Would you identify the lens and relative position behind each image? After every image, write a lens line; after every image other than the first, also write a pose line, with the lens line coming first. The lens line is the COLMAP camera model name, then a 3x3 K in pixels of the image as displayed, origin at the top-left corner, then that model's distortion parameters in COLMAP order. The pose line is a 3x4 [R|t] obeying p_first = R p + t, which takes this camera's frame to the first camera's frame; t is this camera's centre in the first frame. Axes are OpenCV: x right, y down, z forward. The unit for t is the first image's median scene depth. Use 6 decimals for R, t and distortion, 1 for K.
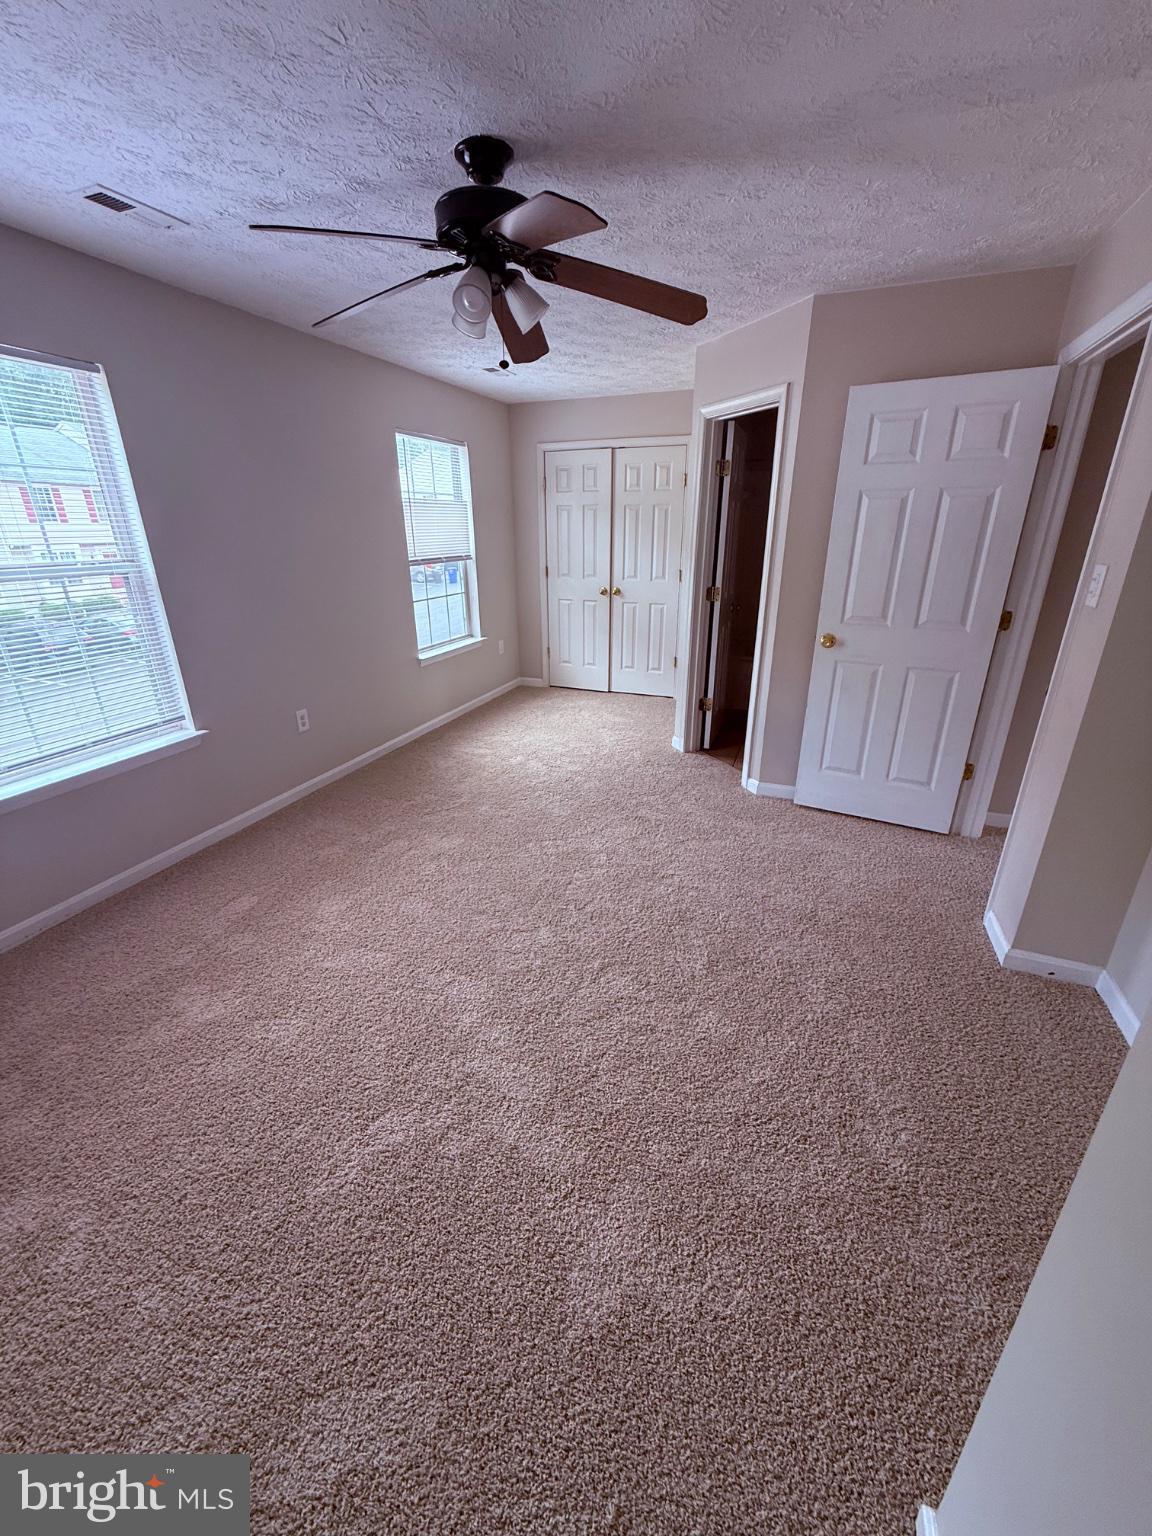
lens RADIAL K [[615.6, 0, 576.0], [0, 615.6, 768.0], [0, 0, 1]] dist [0.002039, 0.000056]
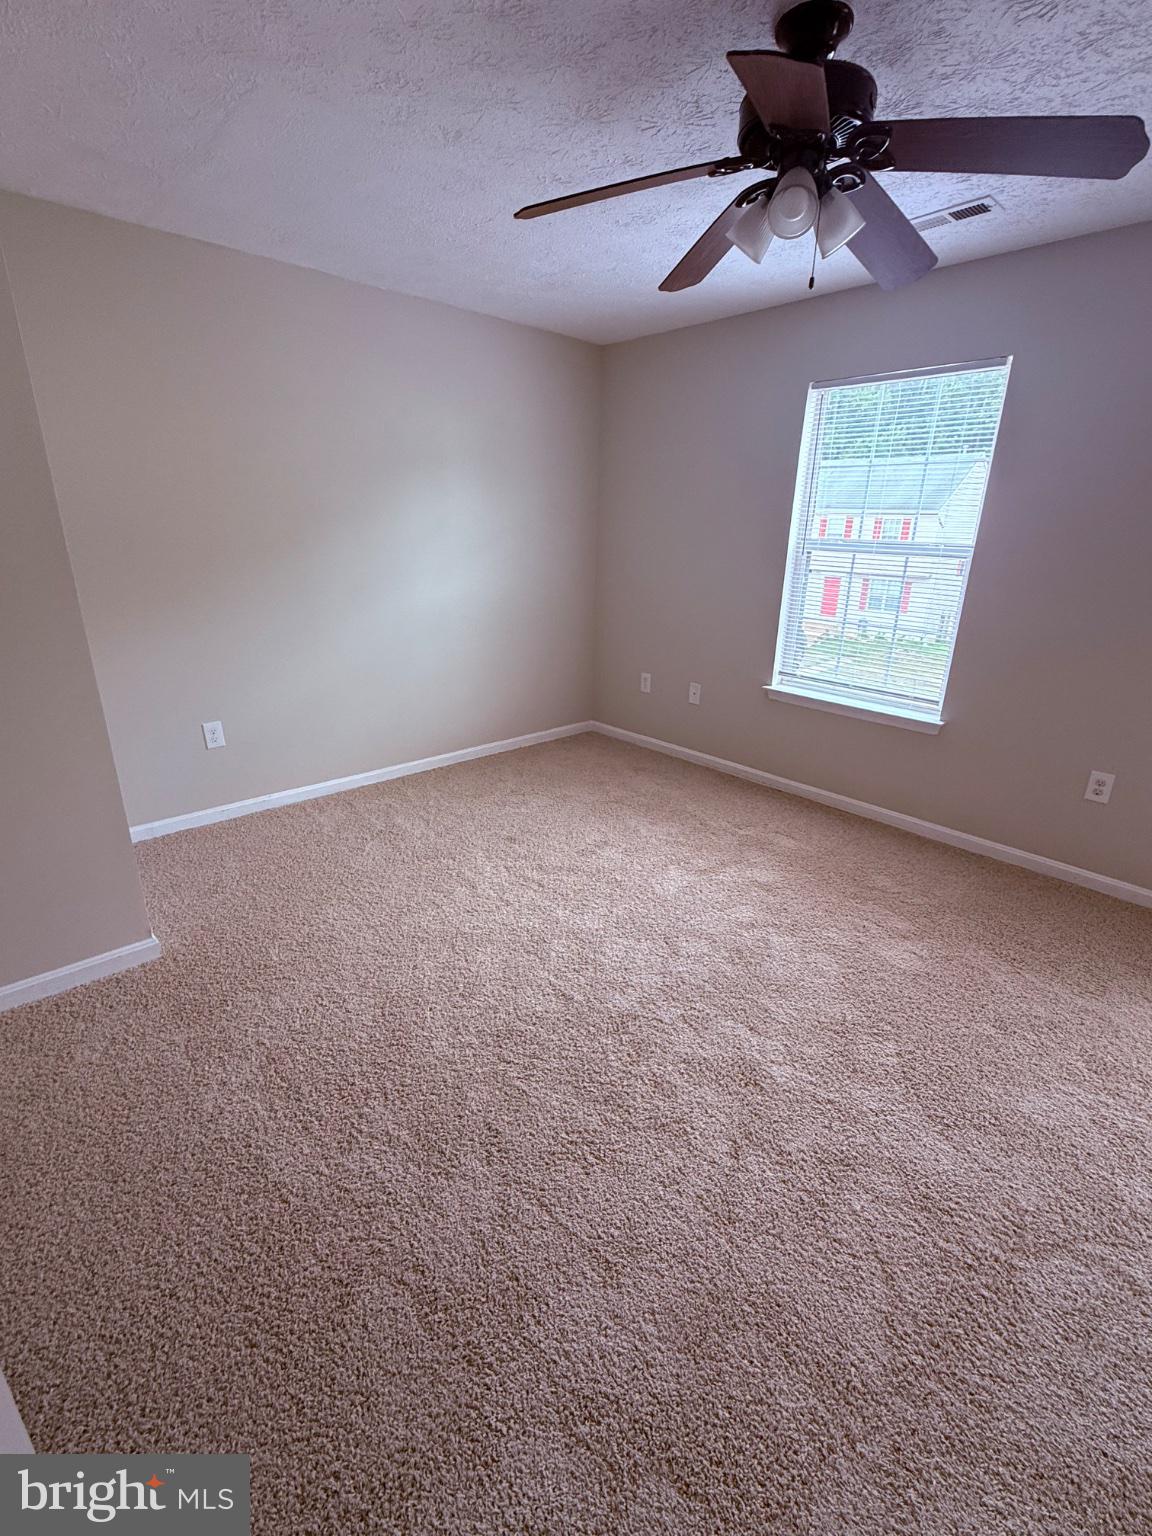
lens RADIAL K [[675.9, 0, 576.0], [0, 675.9, 768.0], [0, 0, 1]] dist [-0.000092, 0.000171]
pose [[-0.453284, 0.311220, -0.835270, 0.639352], [-0.337187, 0.807566, 0.483882, -0.364251], [0.825130, 0.500978, -0.261117, 0.945702]]
